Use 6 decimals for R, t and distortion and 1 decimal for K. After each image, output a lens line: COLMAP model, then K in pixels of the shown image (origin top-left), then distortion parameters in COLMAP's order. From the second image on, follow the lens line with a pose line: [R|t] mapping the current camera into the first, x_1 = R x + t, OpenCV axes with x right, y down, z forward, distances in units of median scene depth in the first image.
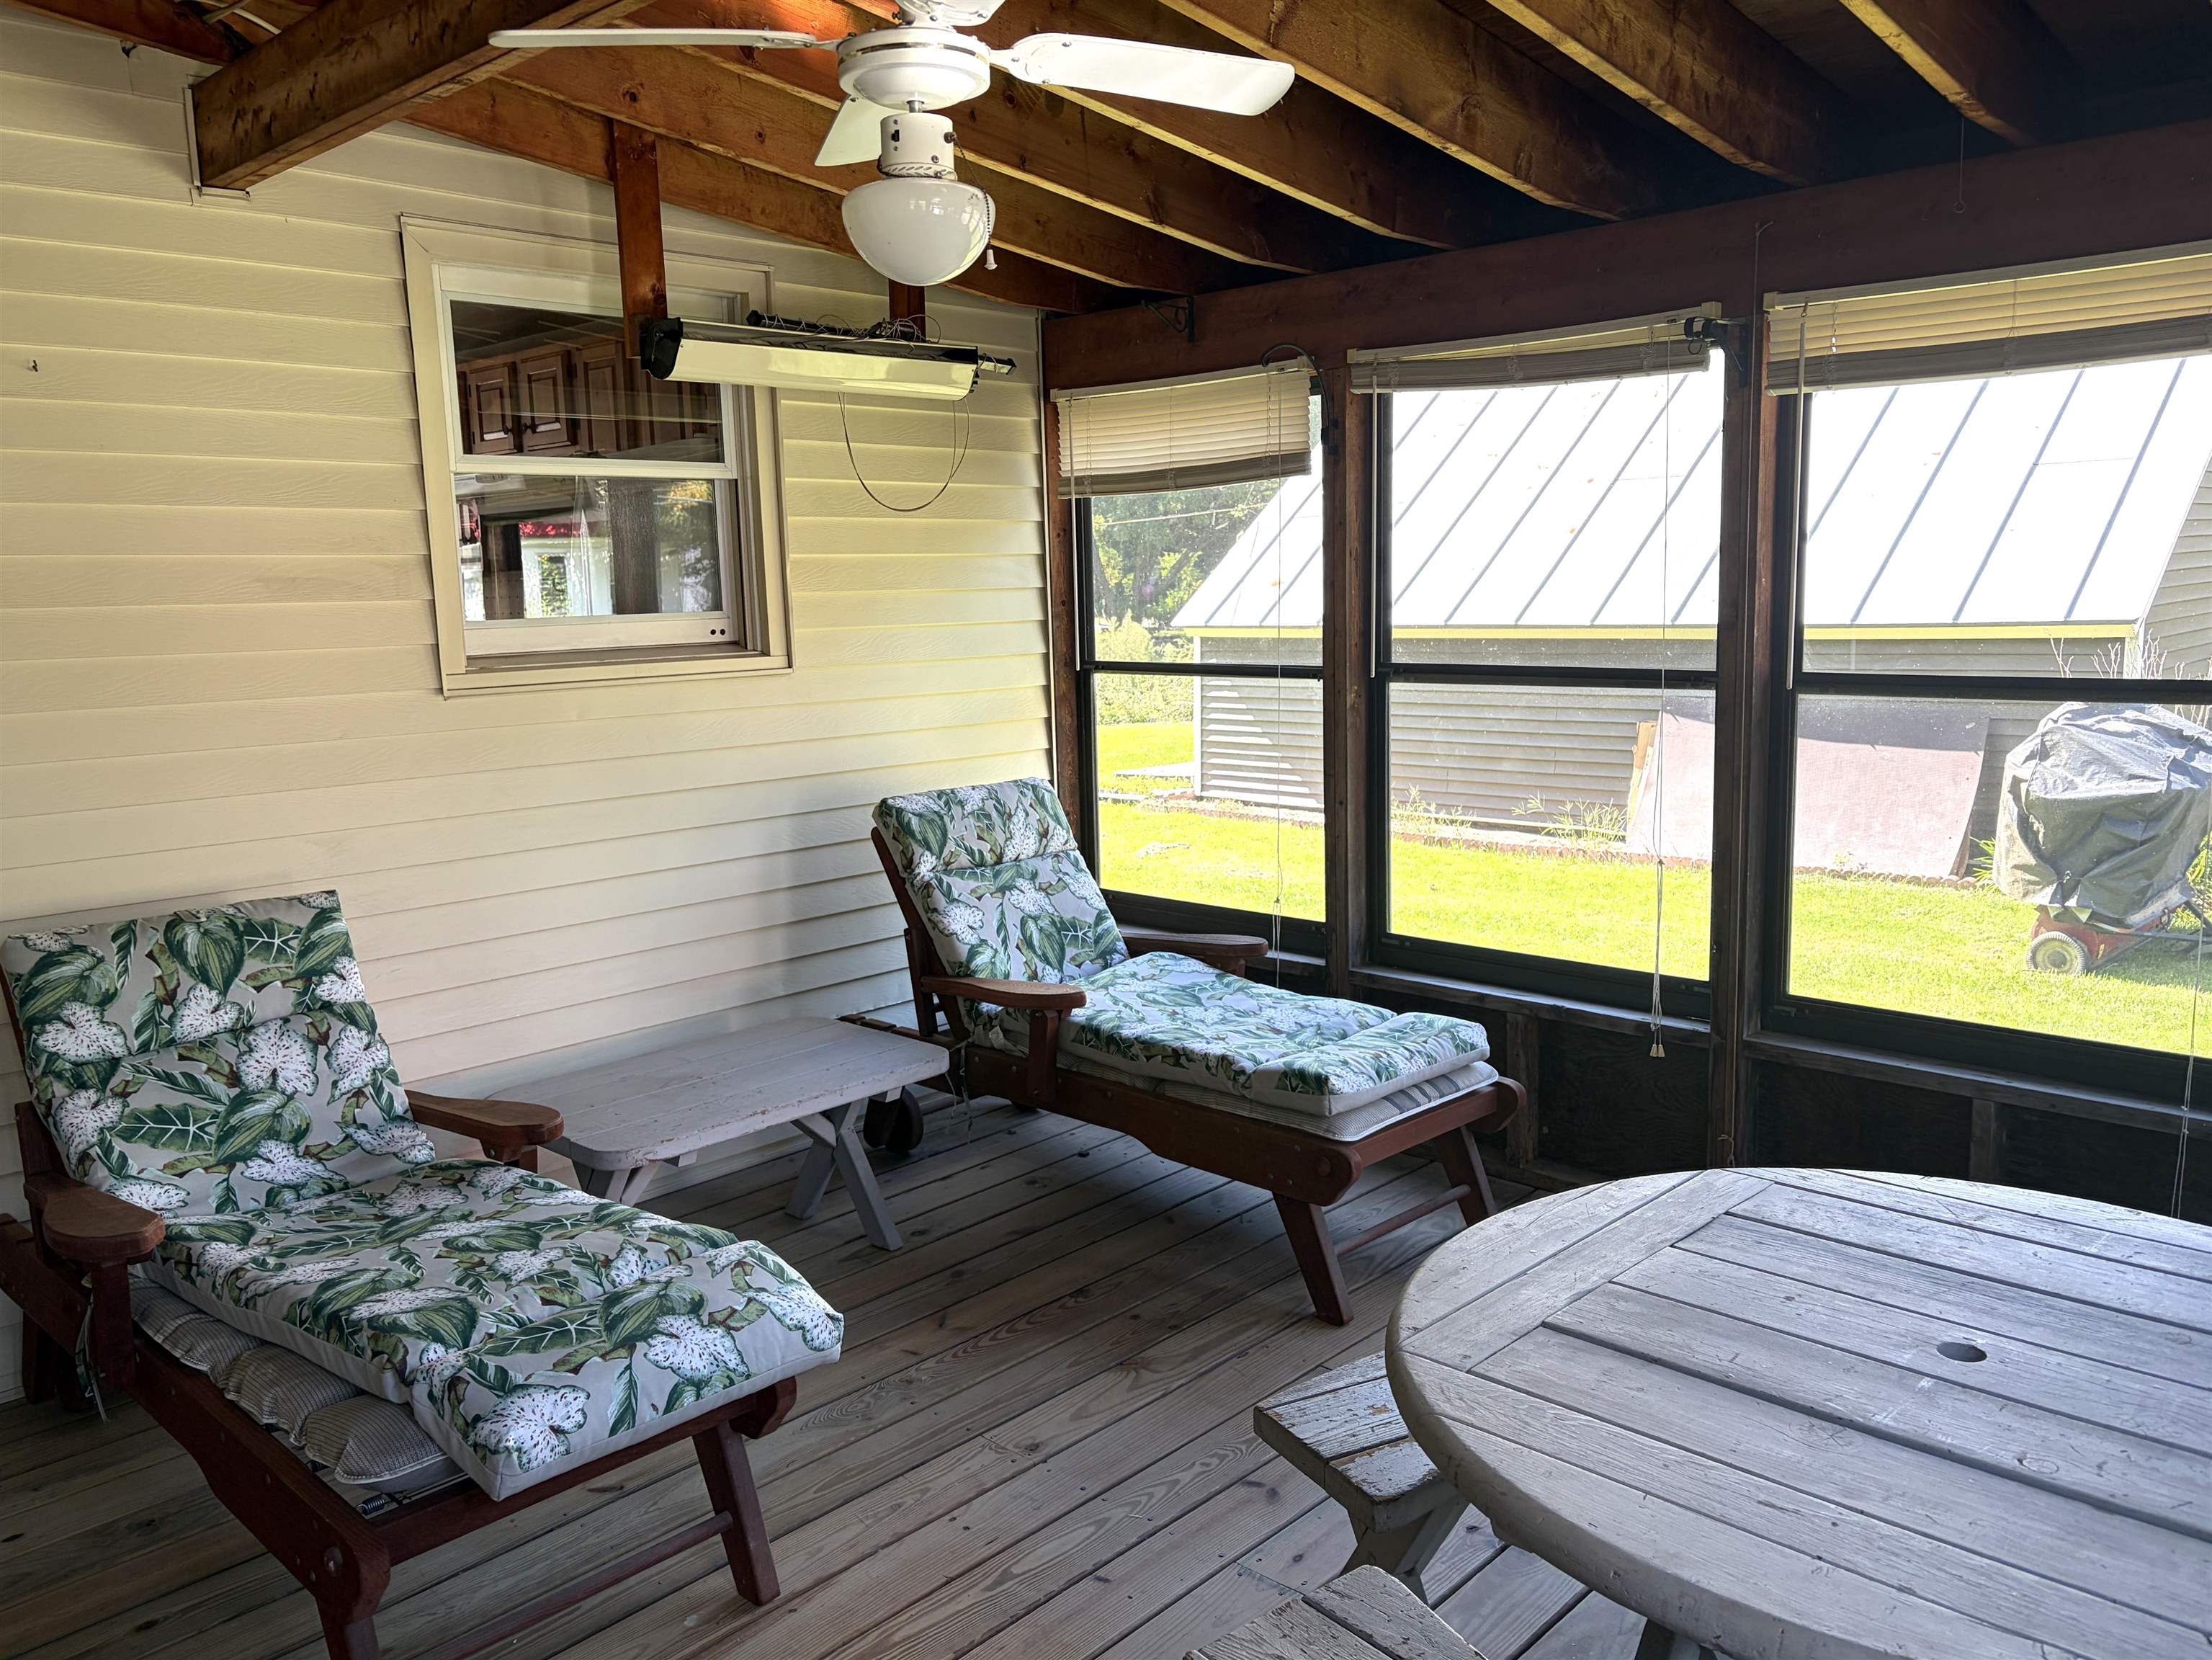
lens RADIAL K [[1728.6, 0, 1125.4], [0, 1728.6, 829.6], [0, 0, 1]] dist [0.051770, -0.053805]
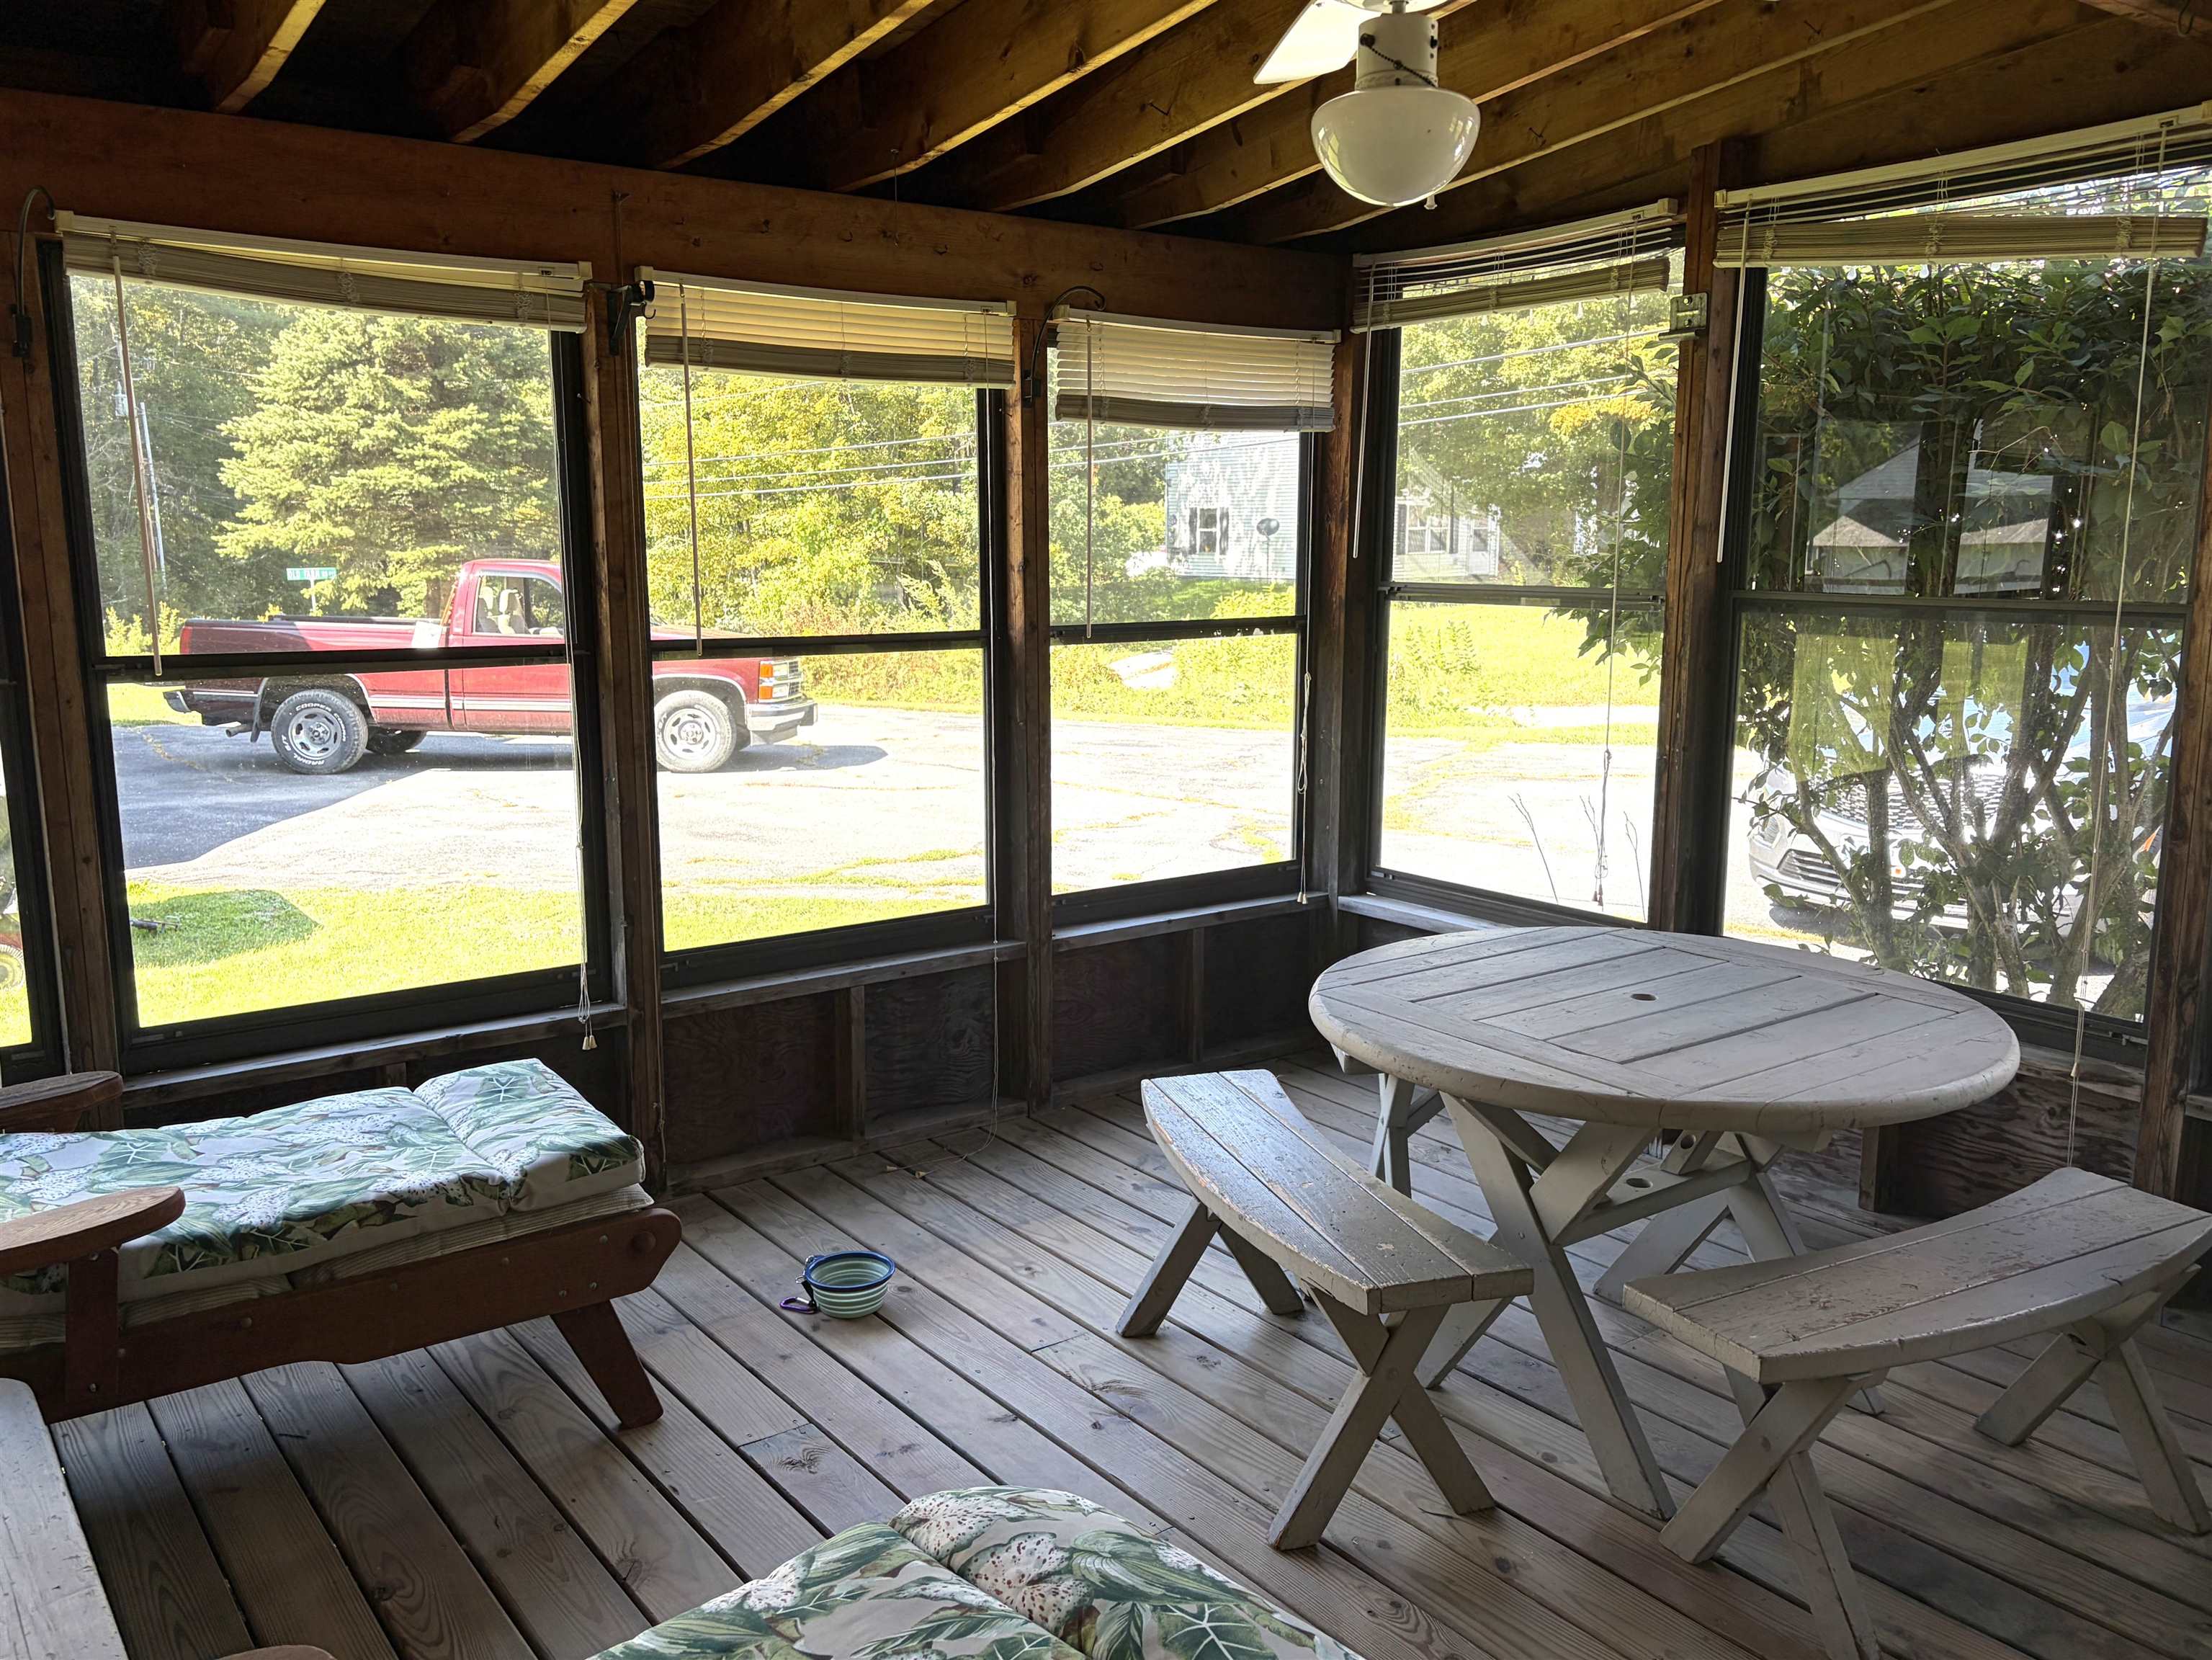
lens RADIAL K [[1728.6, 0, 1129.0], [0, 1728.6, 833.6], [0, 0, 1]] dist [0.051770, -0.053805]
pose [[0.171436, -0.147280, 0.974124, -0.593481], [0.139395, 0.982442, 0.124005, -0.066961], [-0.975284, 0.114530, 0.188956, 0.549350]]
